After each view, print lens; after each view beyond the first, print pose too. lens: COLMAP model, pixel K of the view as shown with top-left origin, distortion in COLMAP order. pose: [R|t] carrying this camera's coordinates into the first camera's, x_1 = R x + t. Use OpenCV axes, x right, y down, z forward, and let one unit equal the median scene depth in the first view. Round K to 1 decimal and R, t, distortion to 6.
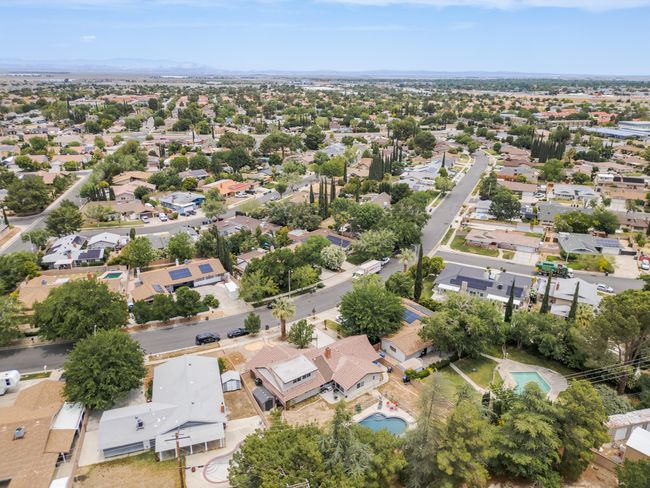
lens RADIAL K [[443.0, 0, 325.2], [0, 443.0, 244.8], [0, 0, 1]] dist [-0.008741, 0.003157]
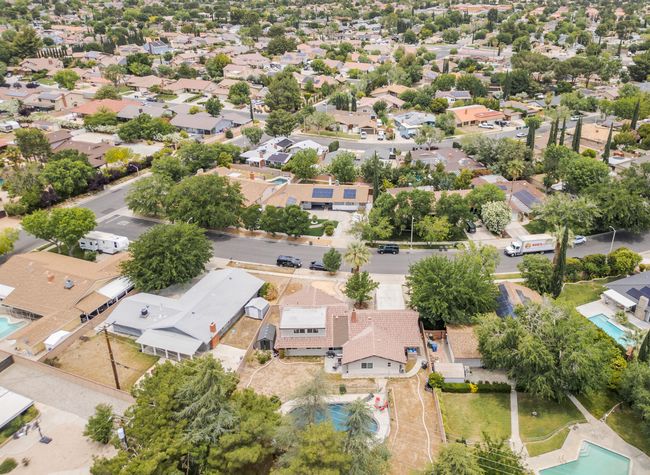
lens RADIAL K [[485.2, 0, 324.5], [0, 485.2, 236.6], [0, 0, 1]] dist [0.010026, -0.004624]
pose [[0.823264, 0.264338, -0.502356, 0.272516], [-0.201445, 0.963409, 0.176814, -0.035030], [0.530713, -0.044367, 0.846390, 0.150345]]
